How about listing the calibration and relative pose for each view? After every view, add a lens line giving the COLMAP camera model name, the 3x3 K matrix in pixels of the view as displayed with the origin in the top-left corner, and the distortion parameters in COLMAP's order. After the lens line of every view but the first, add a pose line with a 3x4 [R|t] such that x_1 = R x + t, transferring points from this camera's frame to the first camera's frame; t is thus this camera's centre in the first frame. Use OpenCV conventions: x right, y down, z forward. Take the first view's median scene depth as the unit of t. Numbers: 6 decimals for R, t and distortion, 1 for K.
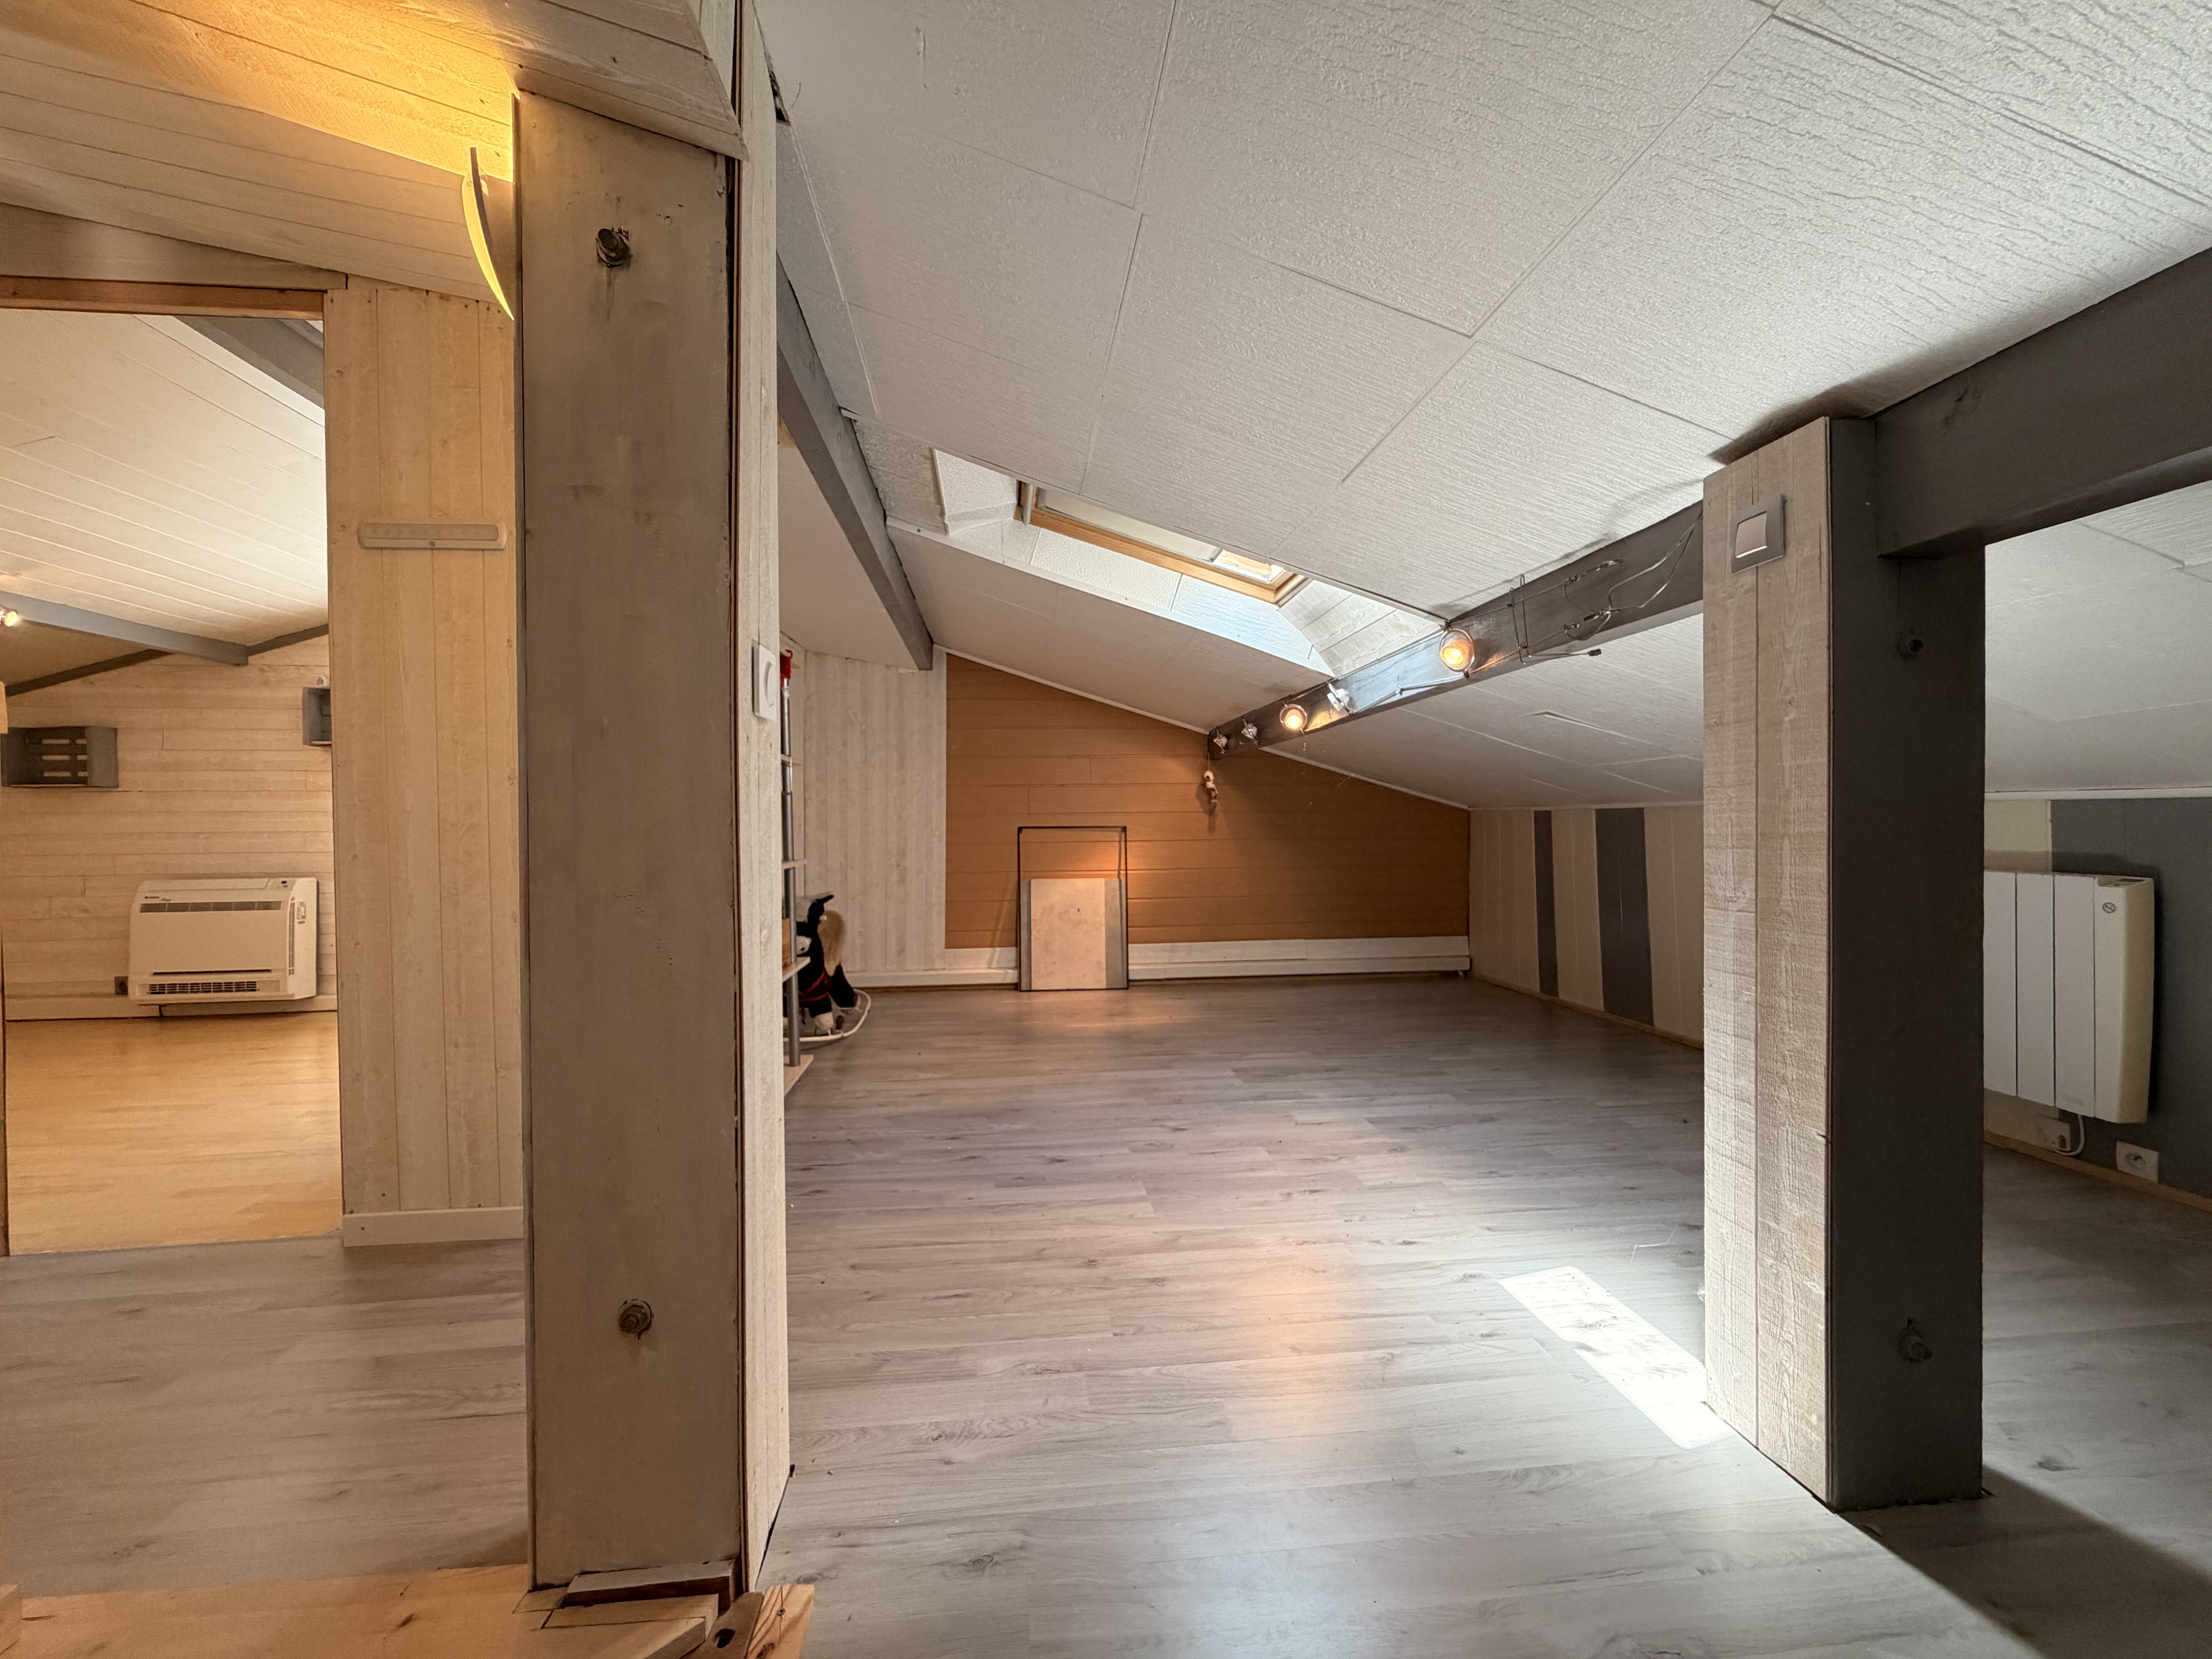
lens RADIAL K [[886.8, 0, 1100.8], [0, 886.8, 833.8], [0, 0, 1]] dist [-0.000545, -0.000022]
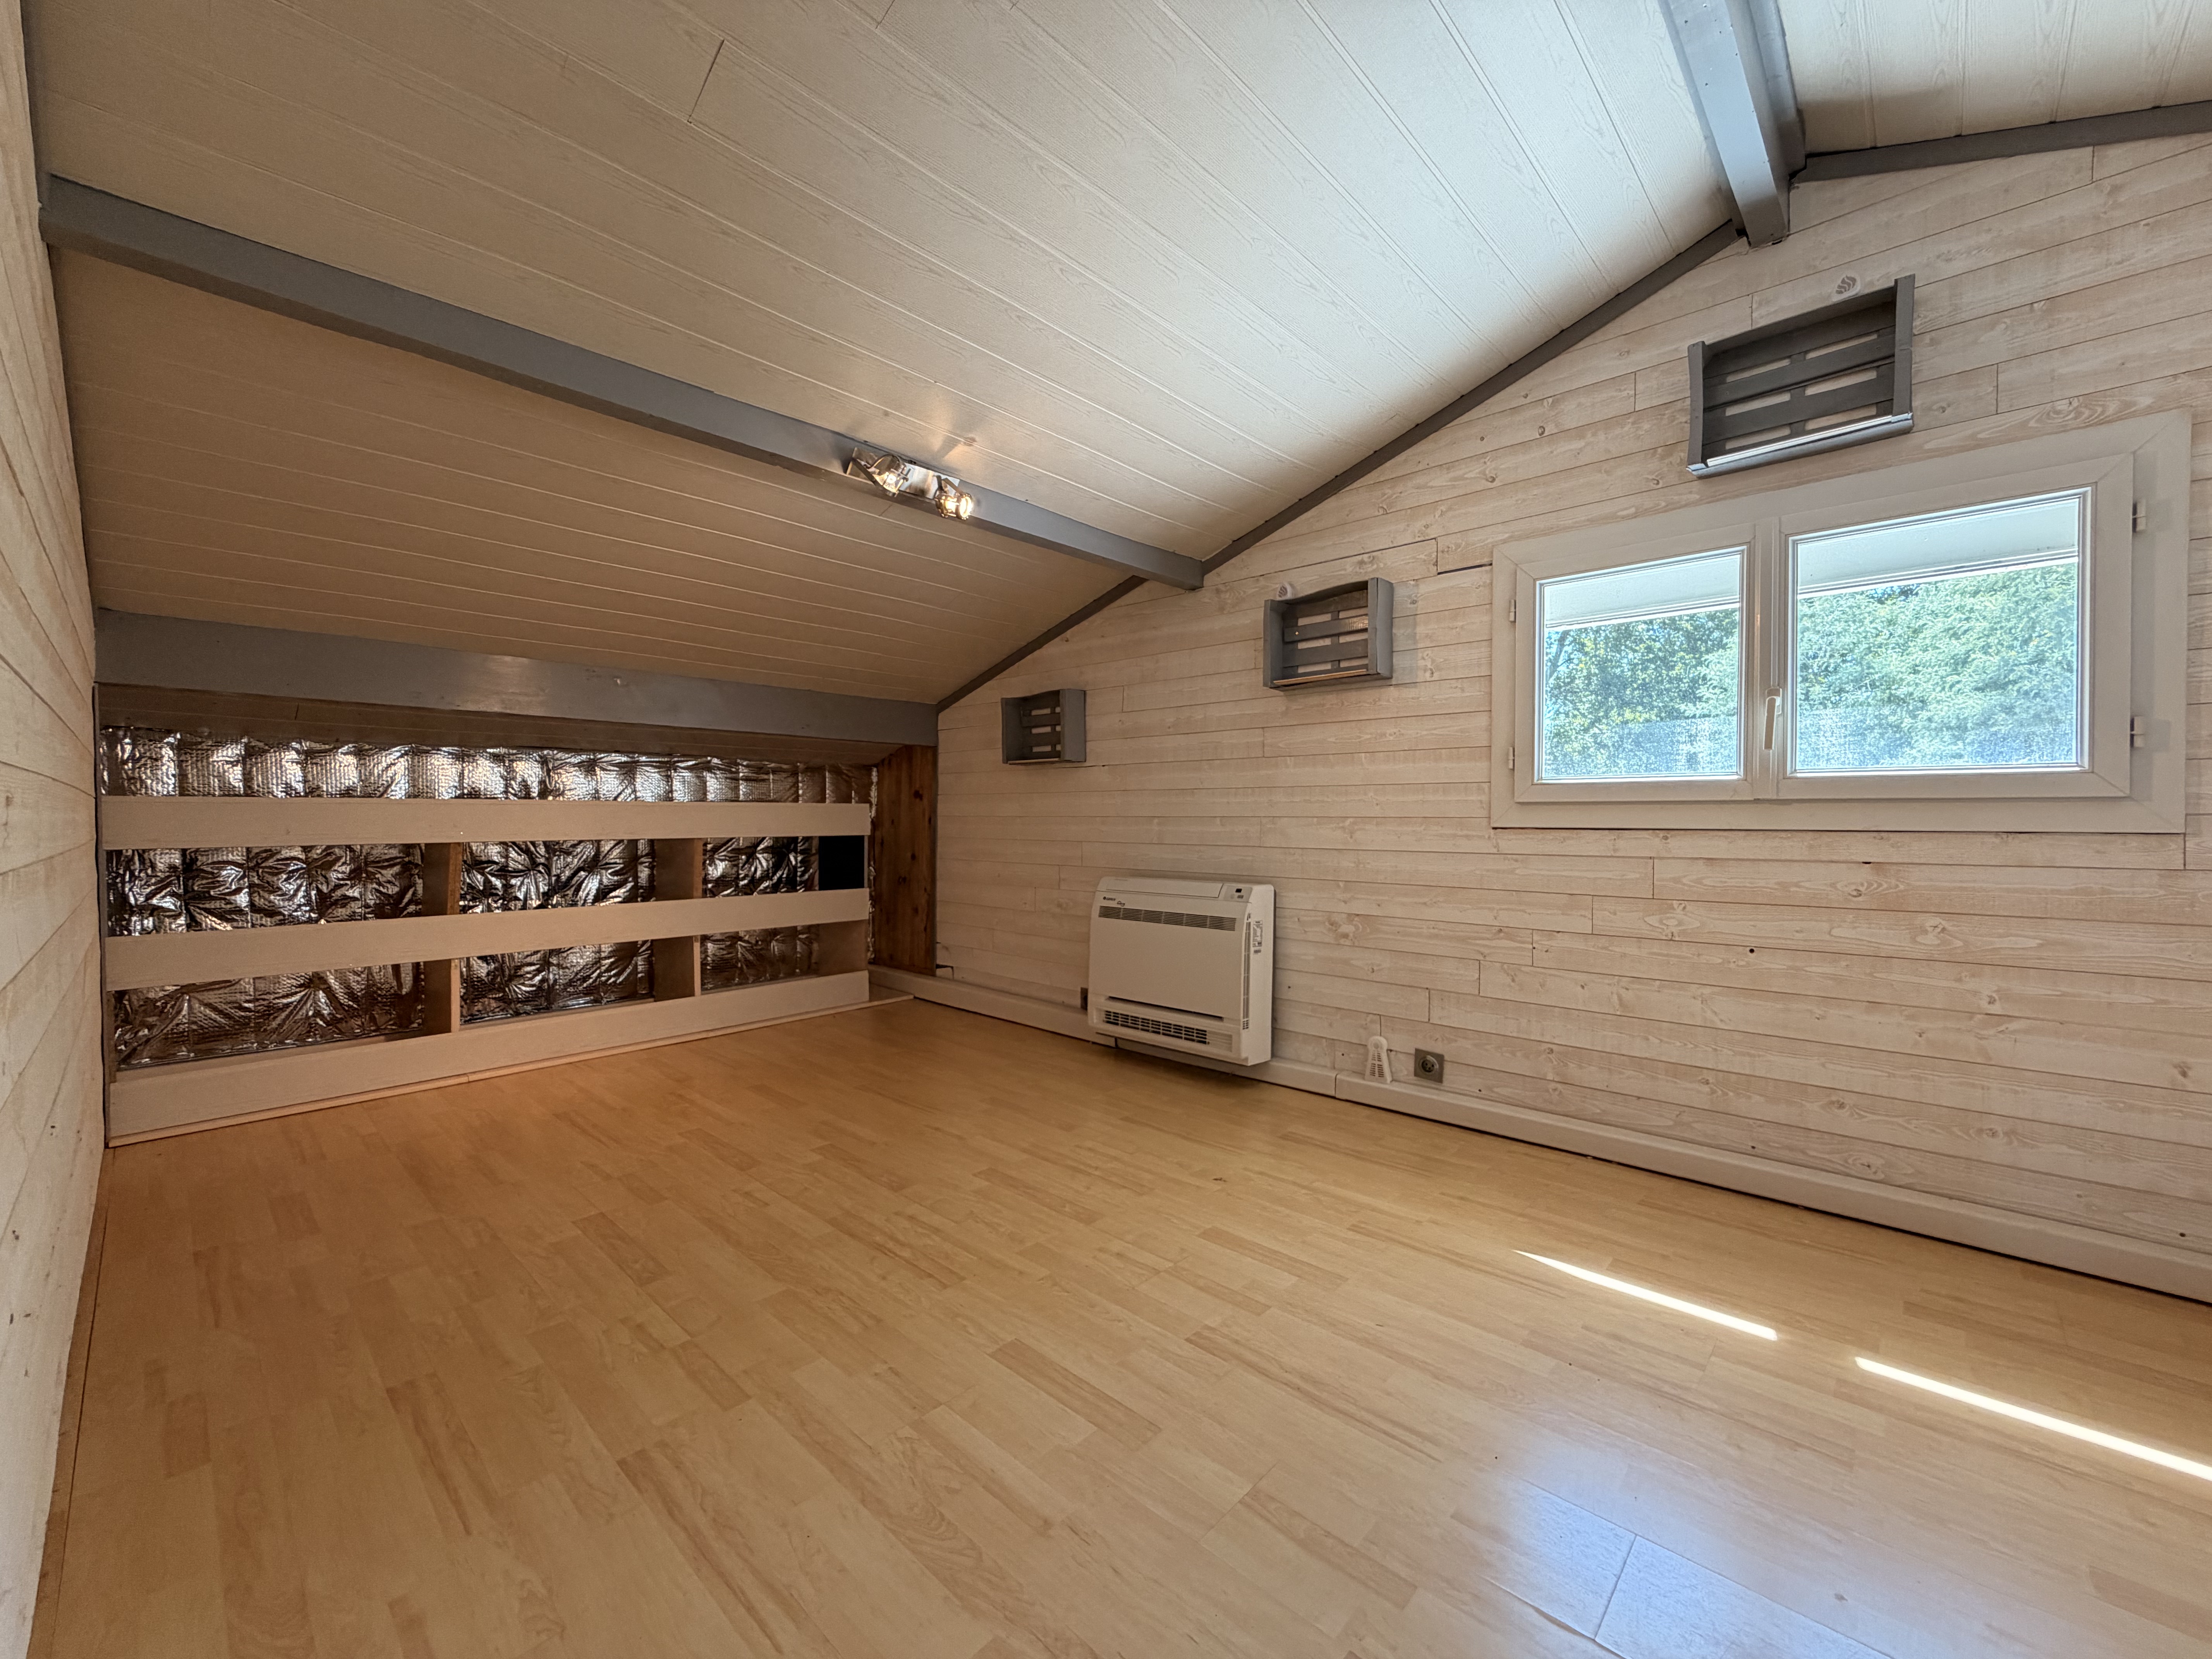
lens RADIAL K [[886.8, 0, 1102.9], [0, 886.8, 828.1], [0, 0, 1]] dist [-0.000545, -0.000022]
pose [[0.658425, 0.019970, -0.752381, -0.468012], [-0.014662, 0.999799, 0.013706, -0.001103], [0.752504, 0.002007, 0.658585, 0.461665]]
